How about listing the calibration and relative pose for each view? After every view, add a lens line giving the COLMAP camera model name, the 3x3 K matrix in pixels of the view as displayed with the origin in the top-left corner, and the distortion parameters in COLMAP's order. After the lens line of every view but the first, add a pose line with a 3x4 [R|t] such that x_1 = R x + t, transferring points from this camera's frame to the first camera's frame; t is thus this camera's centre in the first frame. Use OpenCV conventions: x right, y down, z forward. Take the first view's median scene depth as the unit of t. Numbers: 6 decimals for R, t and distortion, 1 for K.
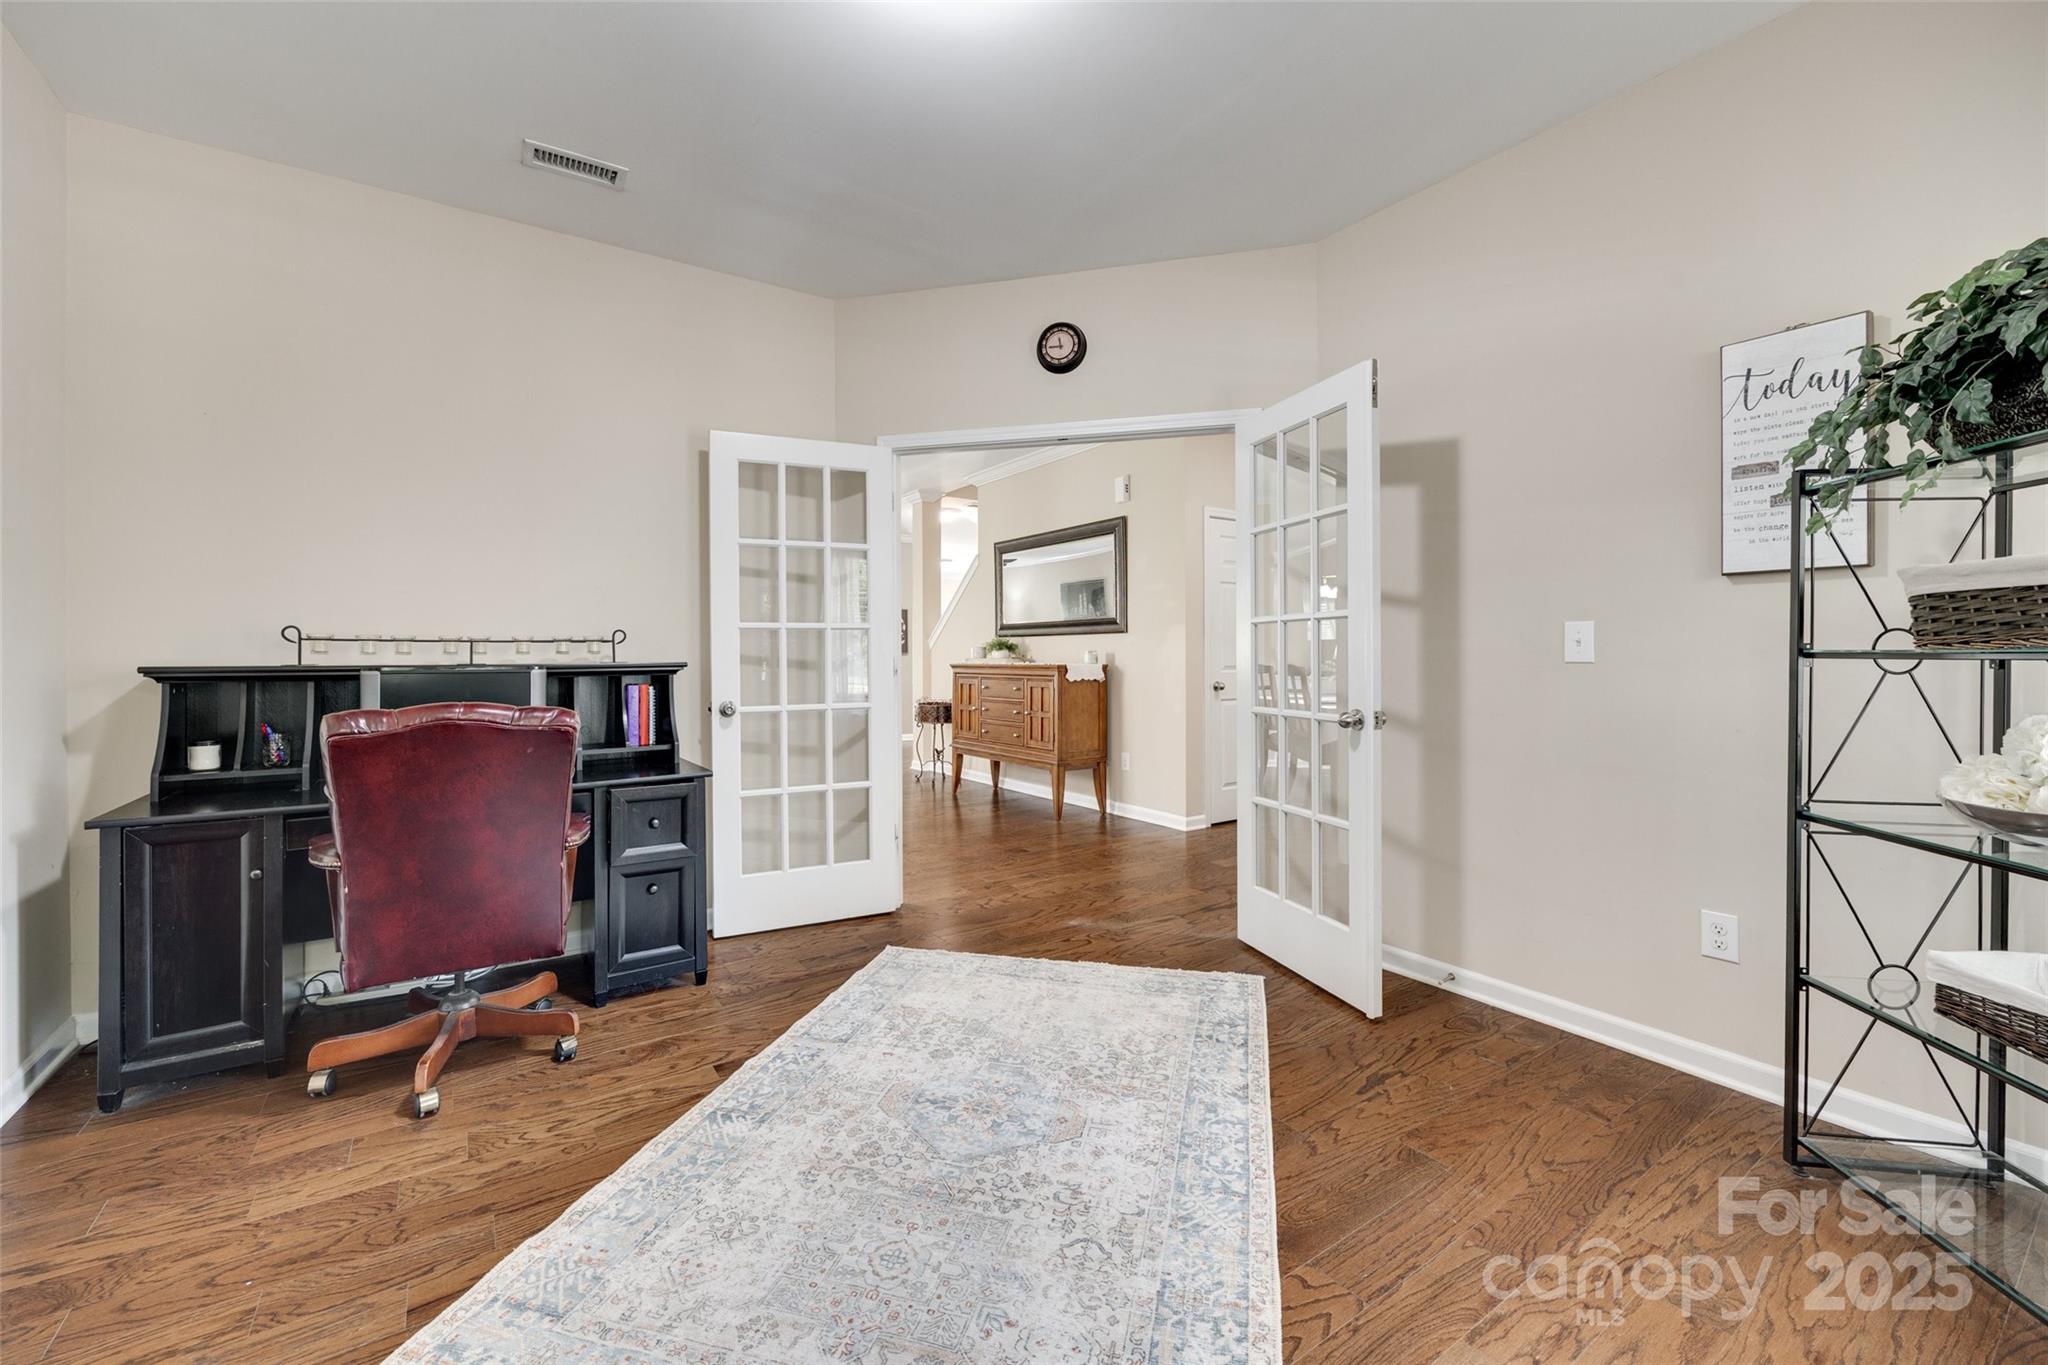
lens RADIAL K [[819.3, 0, 1012.1], [0, 819.3, 668.7], [0, 0, 1]] dist [-0.002726, -0.000018]
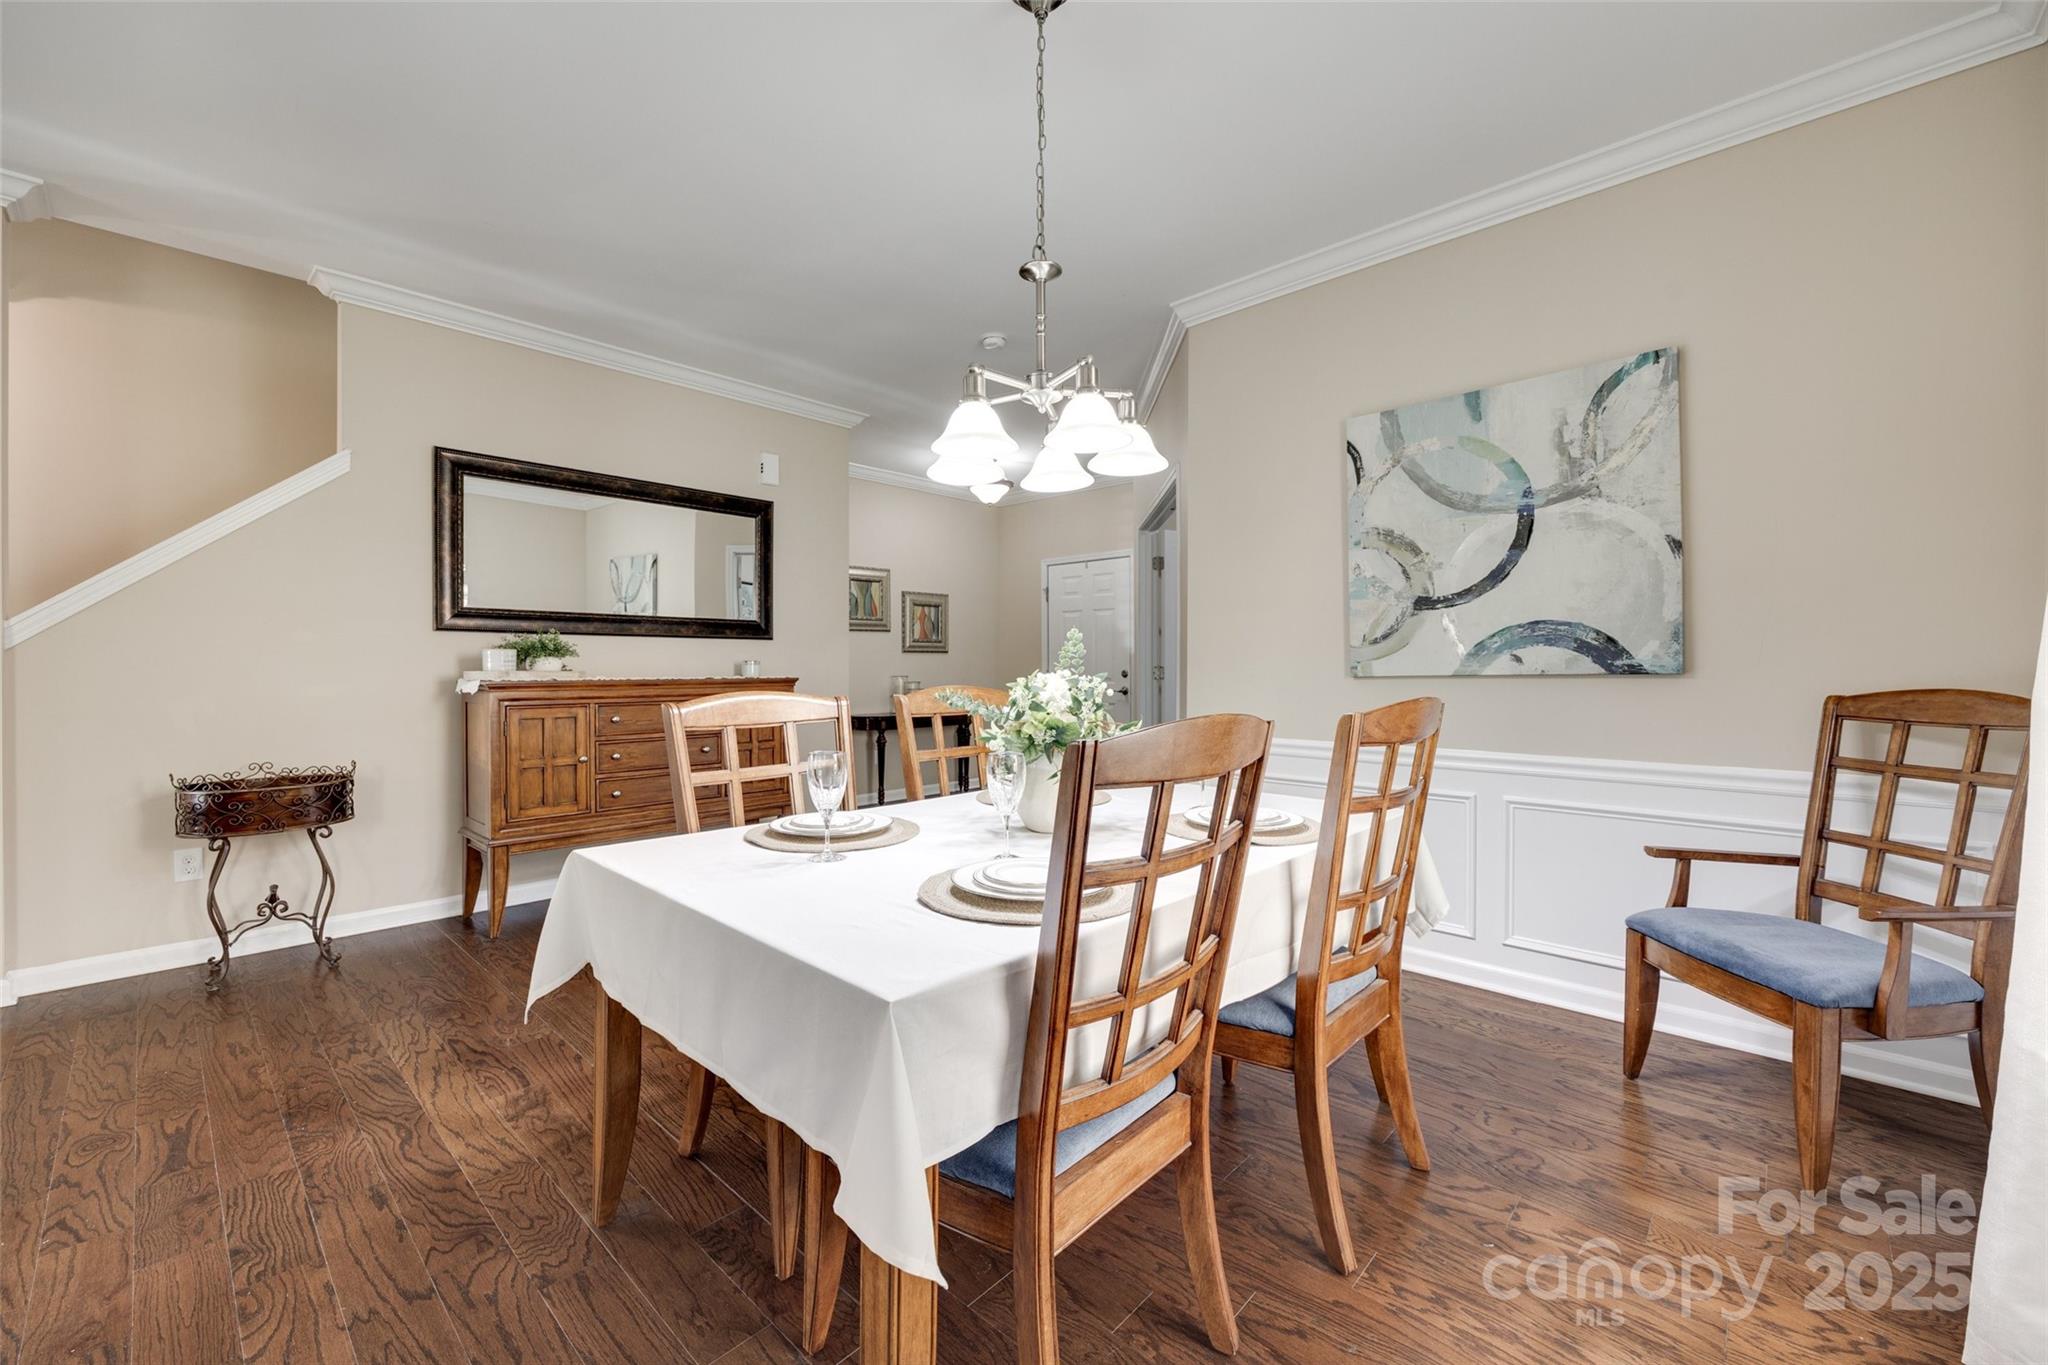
lens RADIAL K [[819.3, 0, 1012.1], [0, 819.3, 668.7], [0, 0, 1]] dist [-0.002726, -0.000018]
pose [[-0.217913, 0.000553, 0.975968, -0.650999], [0.018155, 0.999829, 0.003486, -0.010544], [-0.975799, 0.018478, -0.217886, 0.828063]]
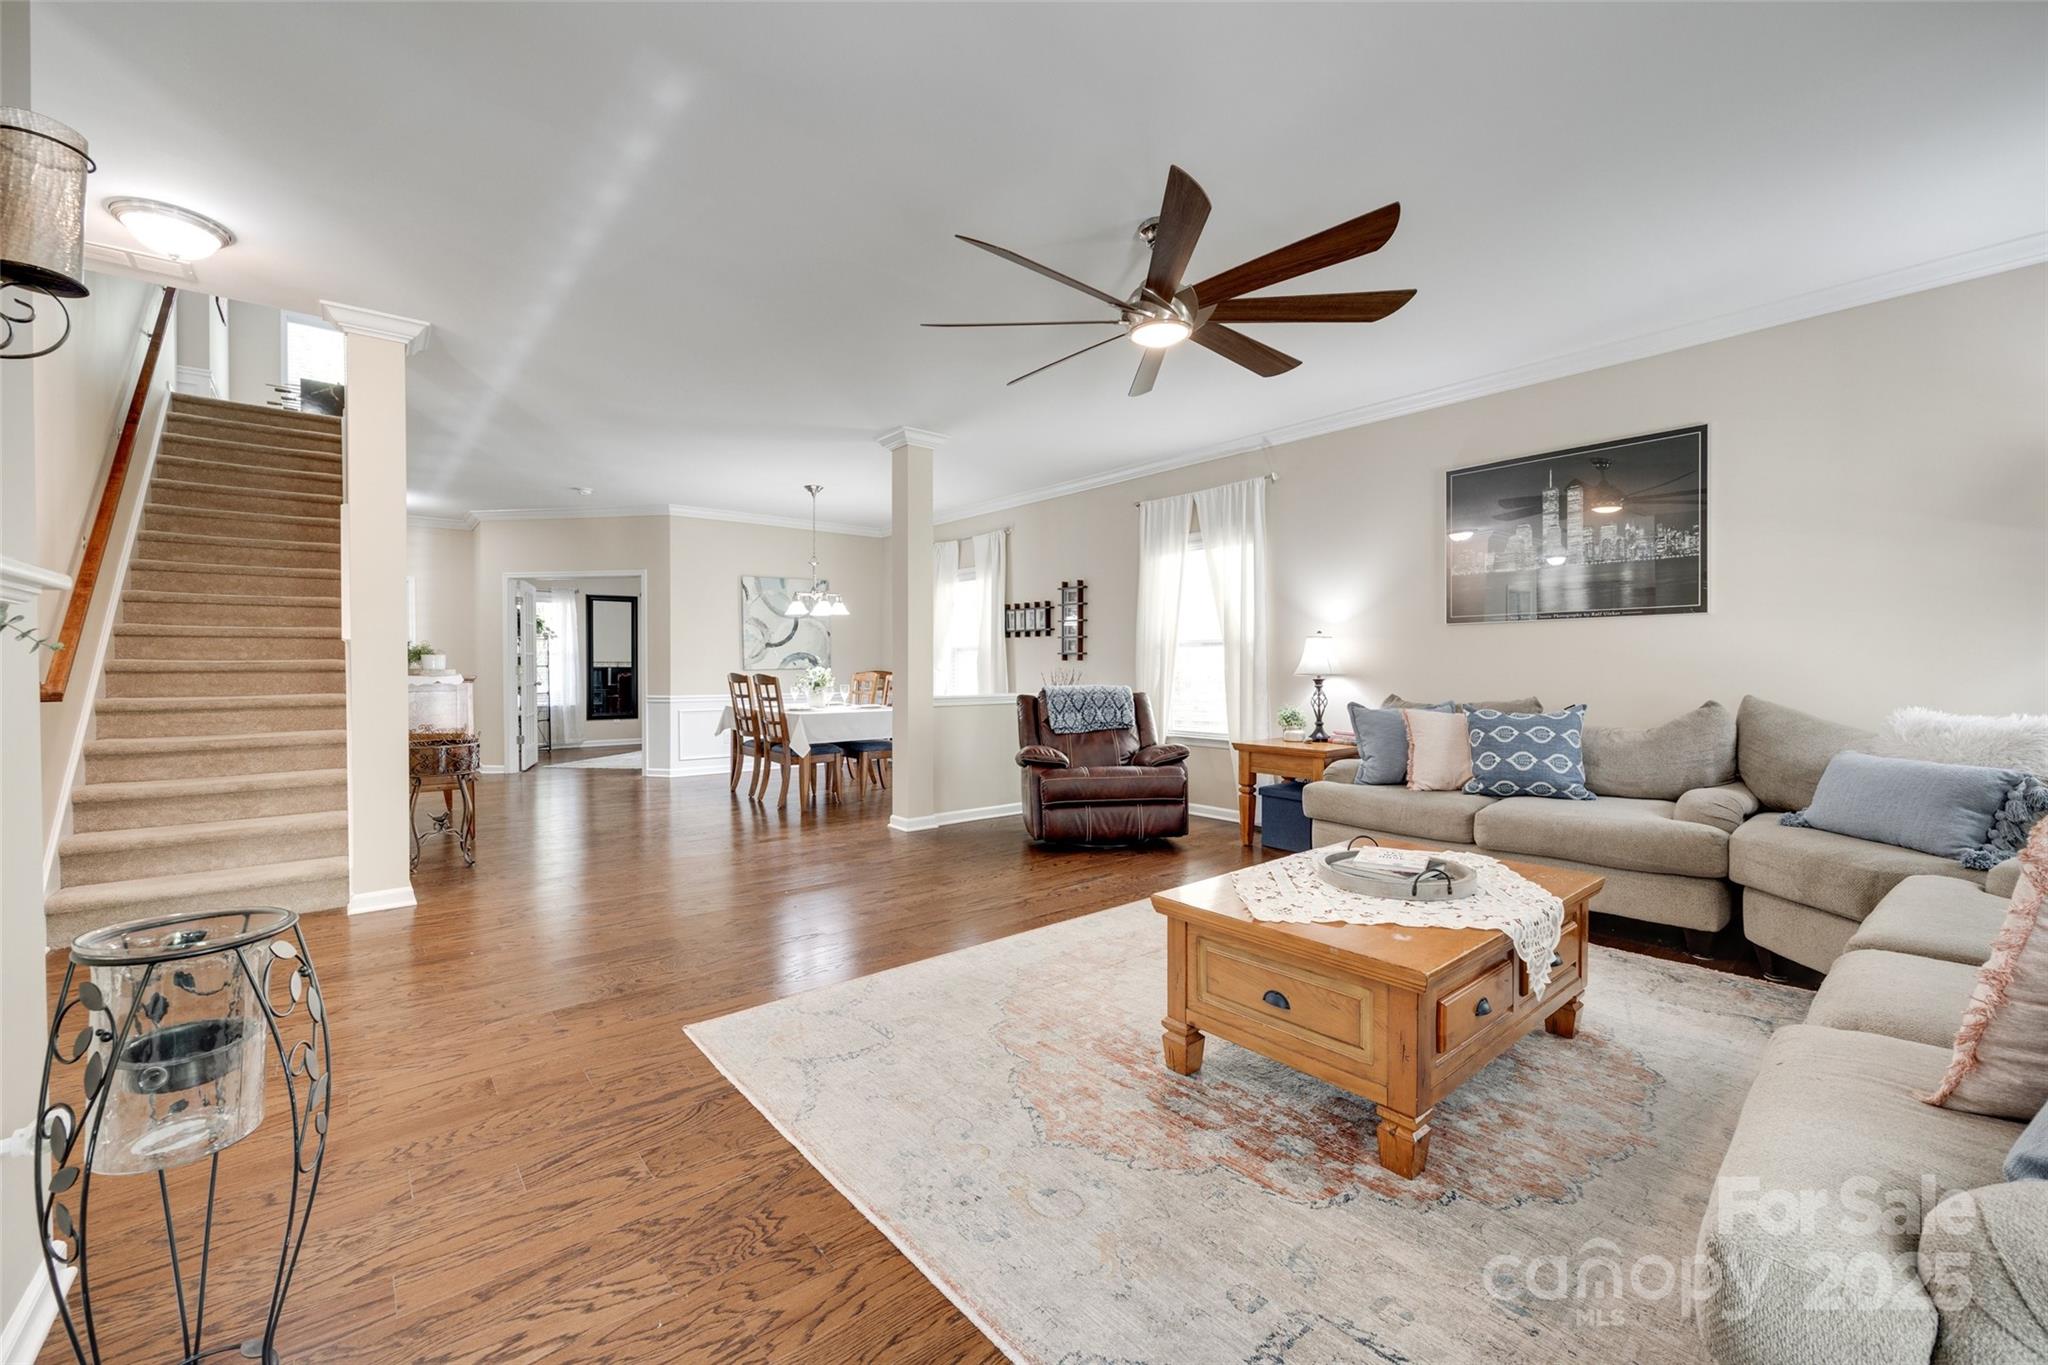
lens RADIAL K [[819.3, 0, 1012.1], [0, 819.3, 668.7], [0, 0, 1]] dist [-0.002726, -0.000018]
pose [[-0.994798, 0.008498, -0.101509, -0.522330], [0.006415, 0.999763, 0.020822, -0.027235], [0.101661, 0.020062, -0.994617, 1.903263]]
